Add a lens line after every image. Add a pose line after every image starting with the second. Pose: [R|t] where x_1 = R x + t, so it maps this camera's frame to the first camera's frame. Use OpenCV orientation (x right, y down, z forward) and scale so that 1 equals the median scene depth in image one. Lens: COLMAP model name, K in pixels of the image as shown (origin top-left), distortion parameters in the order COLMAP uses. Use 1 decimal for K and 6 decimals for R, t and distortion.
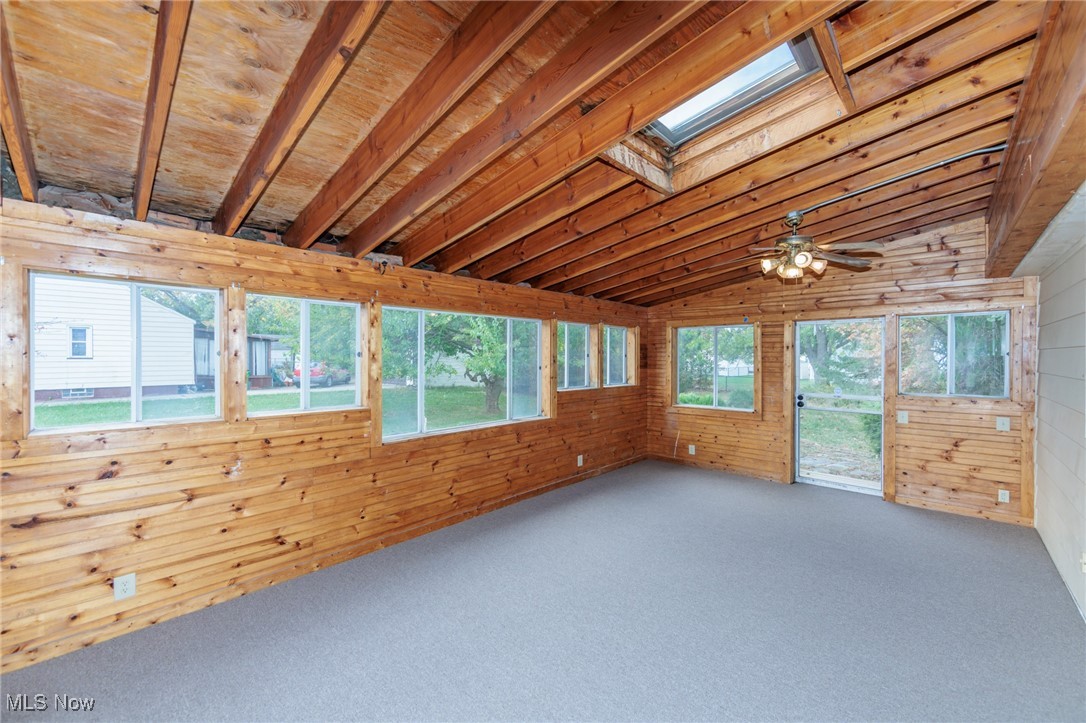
lens RADIAL K [[424.4, 0, 542.4], [0, 424.4, 356.7], [0, 0, 1]] dist [-0.001861, -0.000356]
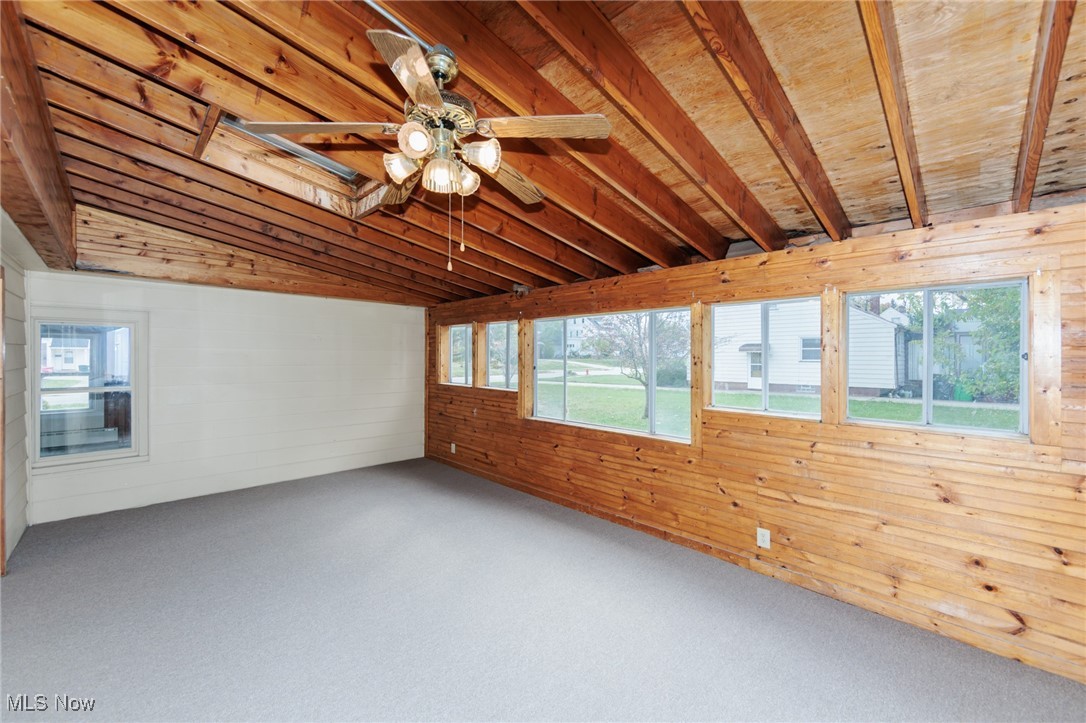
lens RADIAL K [[424.4, 0, 542.4], [0, 424.4, 356.7], [0, 0, 1]] dist [-0.001861, -0.000356]
pose [[-0.041563, -0.005505, -0.999121, 0.351461], [-0.006395, 0.999966, -0.005243, 0.001196], [0.999115, 0.006171, -0.041597, 0.373170]]
